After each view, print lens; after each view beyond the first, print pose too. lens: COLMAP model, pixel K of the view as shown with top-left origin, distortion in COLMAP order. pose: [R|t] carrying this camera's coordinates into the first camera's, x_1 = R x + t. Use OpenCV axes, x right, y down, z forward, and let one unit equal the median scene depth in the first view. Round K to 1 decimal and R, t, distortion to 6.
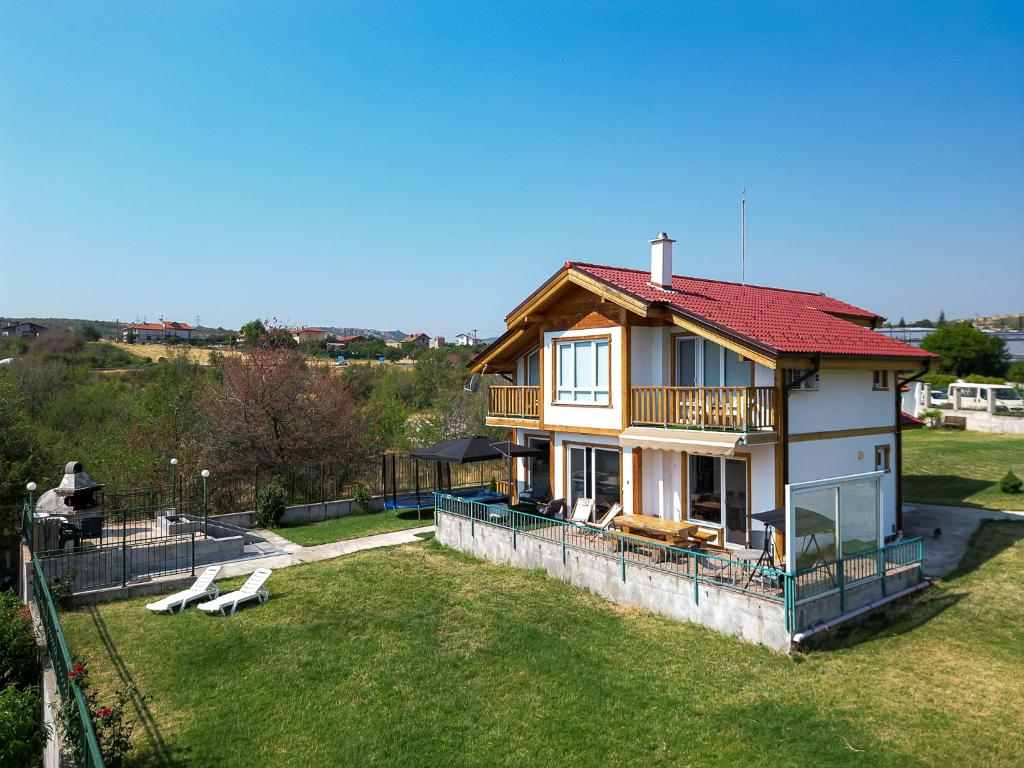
lens RADIAL K [[706.0, 0, 489.6], [0, 706.0, 394.2], [0, 0, 1]] dist [0.057552, -0.047180]
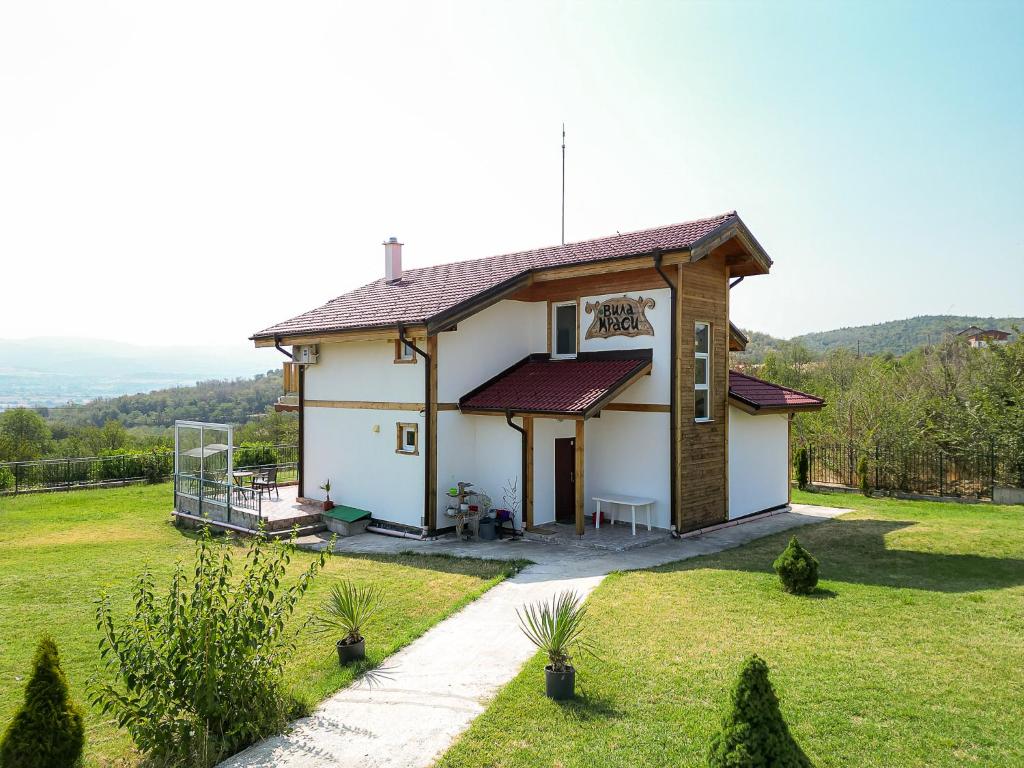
lens RADIAL K [[706.5, 0, 512.0], [0, 706.5, 384.0], [0, 0, 1]] dist [0.047920, -0.006797]
pose [[0.170239, 0.004957, -0.985390, 1.686019], [-0.012003, 0.999924, 0.002957, 0.019701], [0.985330, 0.011324, 0.170285, 1.132631]]
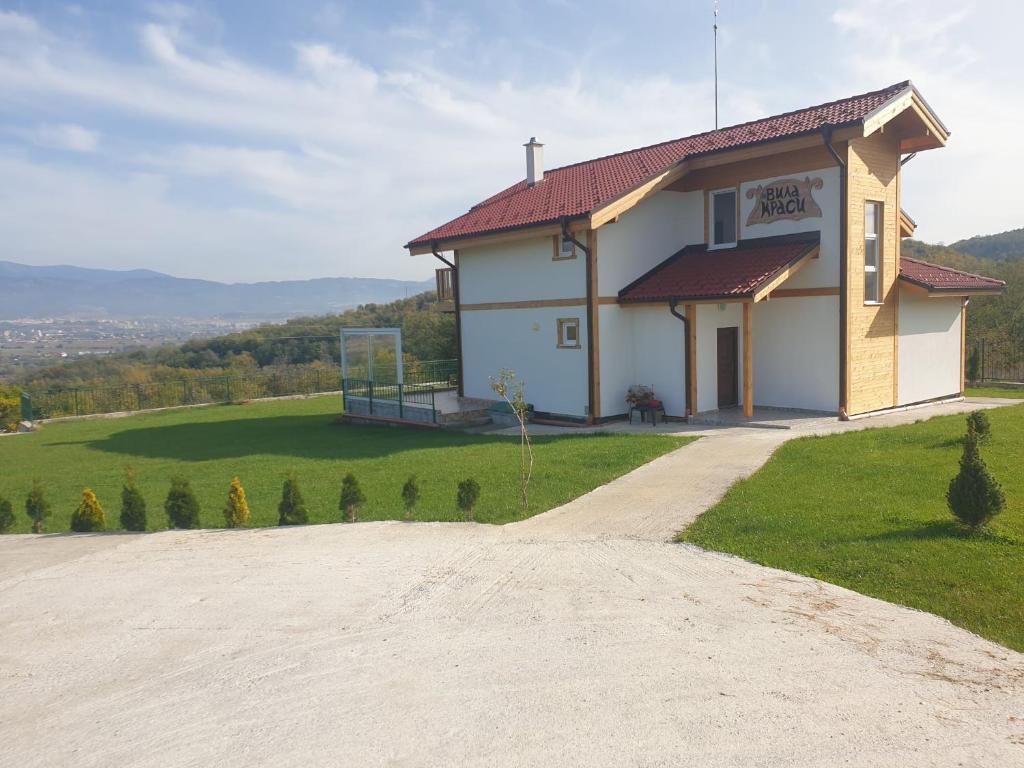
lens RADIAL K [[772.1, 0, 512.0], [0, 772.1, 384.0], [0, 0, 1]] dist [0.199389, -0.582458]
pose [[0.035536, 0.092559, -0.995073, 1.814940], [0.024749, 0.995315, 0.093466, 0.069889], [0.999062, -0.027948, 0.033079, 1.031379]]
